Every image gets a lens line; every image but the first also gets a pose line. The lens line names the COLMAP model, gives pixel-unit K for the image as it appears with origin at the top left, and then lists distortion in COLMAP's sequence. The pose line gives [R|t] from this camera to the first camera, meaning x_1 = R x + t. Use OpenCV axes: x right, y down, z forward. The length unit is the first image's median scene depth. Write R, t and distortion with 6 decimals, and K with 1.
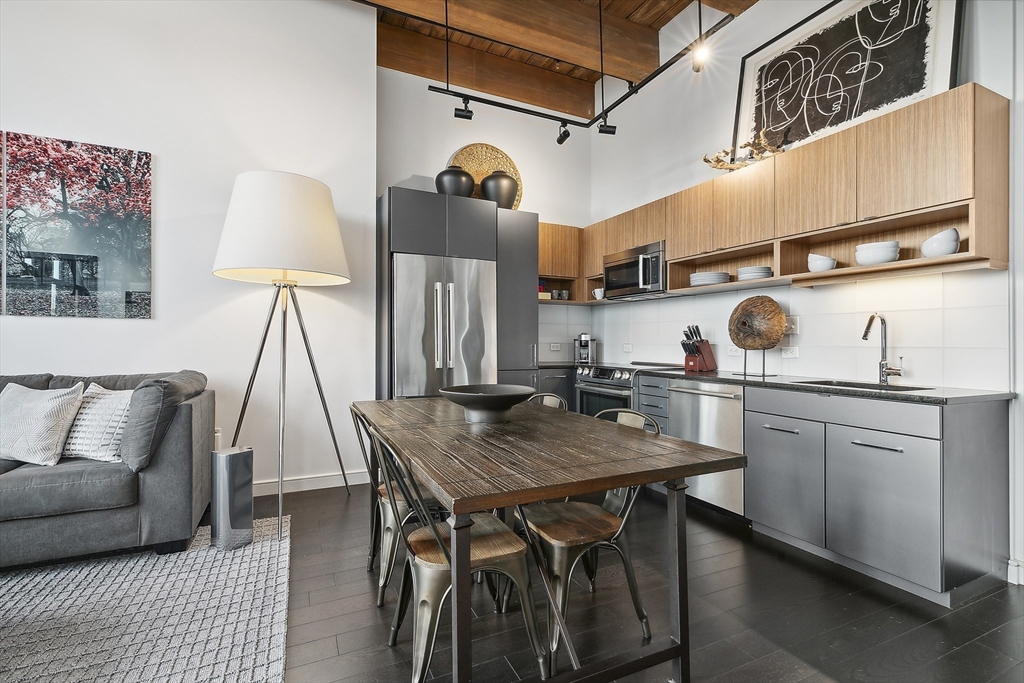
lens RADIAL K [[469.7, 0, 502.6], [0, 469.7, 336.5], [0, 0, 1]] dist [0.001736, -0.000275]
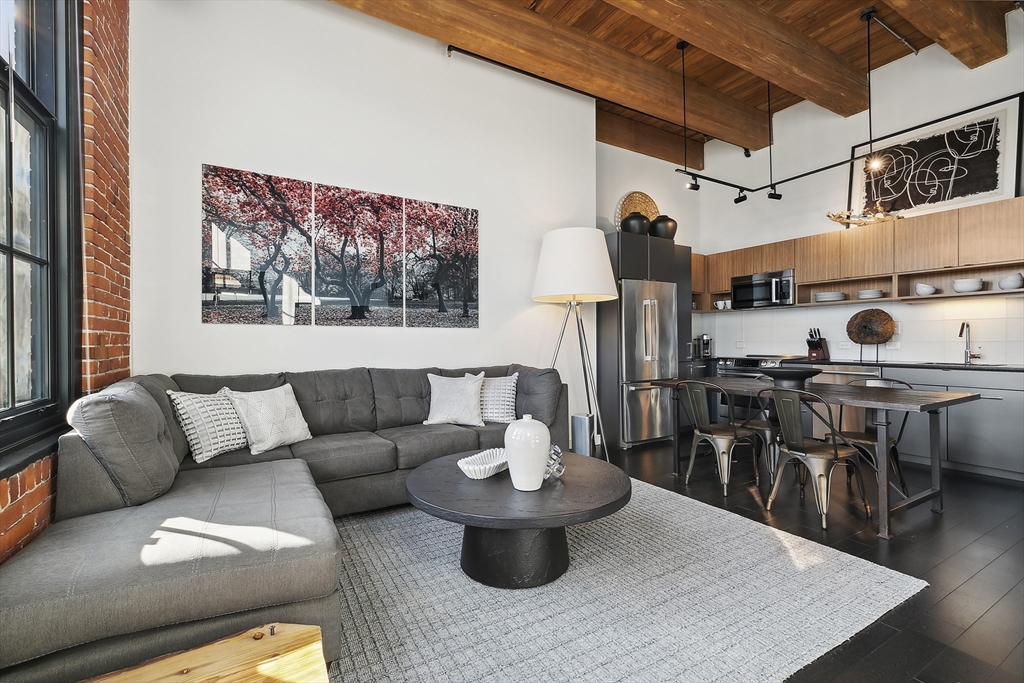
lens RADIAL K [[455.3, 0, 512.0], [0, 455.3, 341.5], [0, 0, 1]] dist [-0.000416, 0.000176]
pose [[0.995482, -0.012701, 0.094100, -0.781770], [0.011612, 0.999859, 0.012112, -0.012388], [-0.094240, -0.010965, 0.995489, -0.369729]]
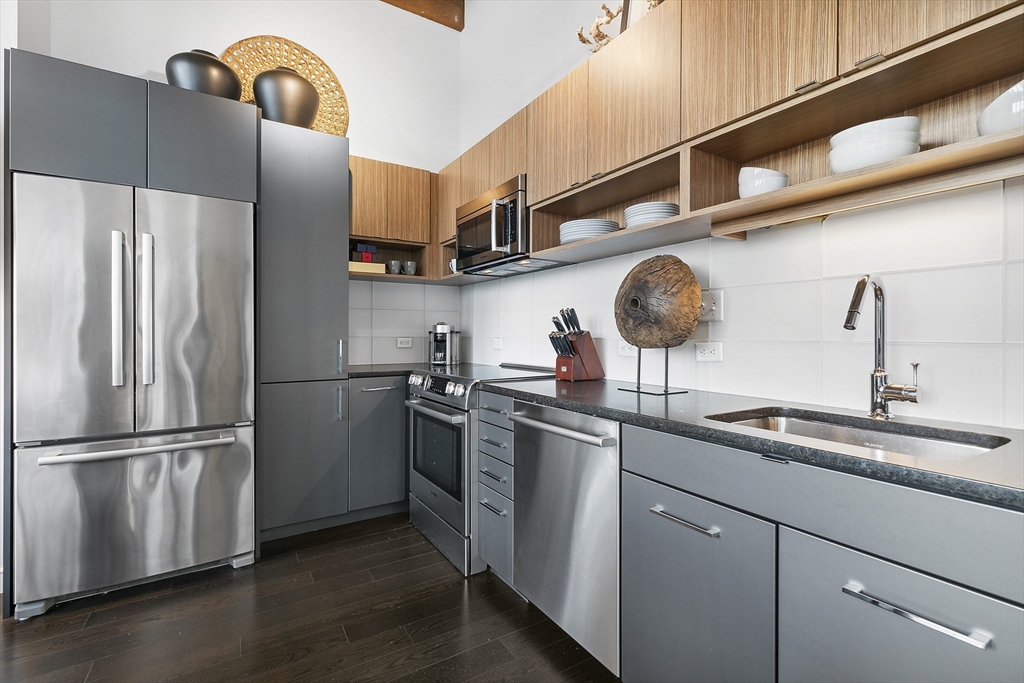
lens RADIAL K [[469.7, 0, 502.6], [0, 469.7, 336.5], [0, 0, 1]] dist [0.001736, -0.000275]
pose [[0.993333, -0.007690, 0.115025, 0.292795], [0.005790, 0.999841, 0.016841, 0.003383], [-0.115136, -0.016063, 0.993220, 0.454919]]
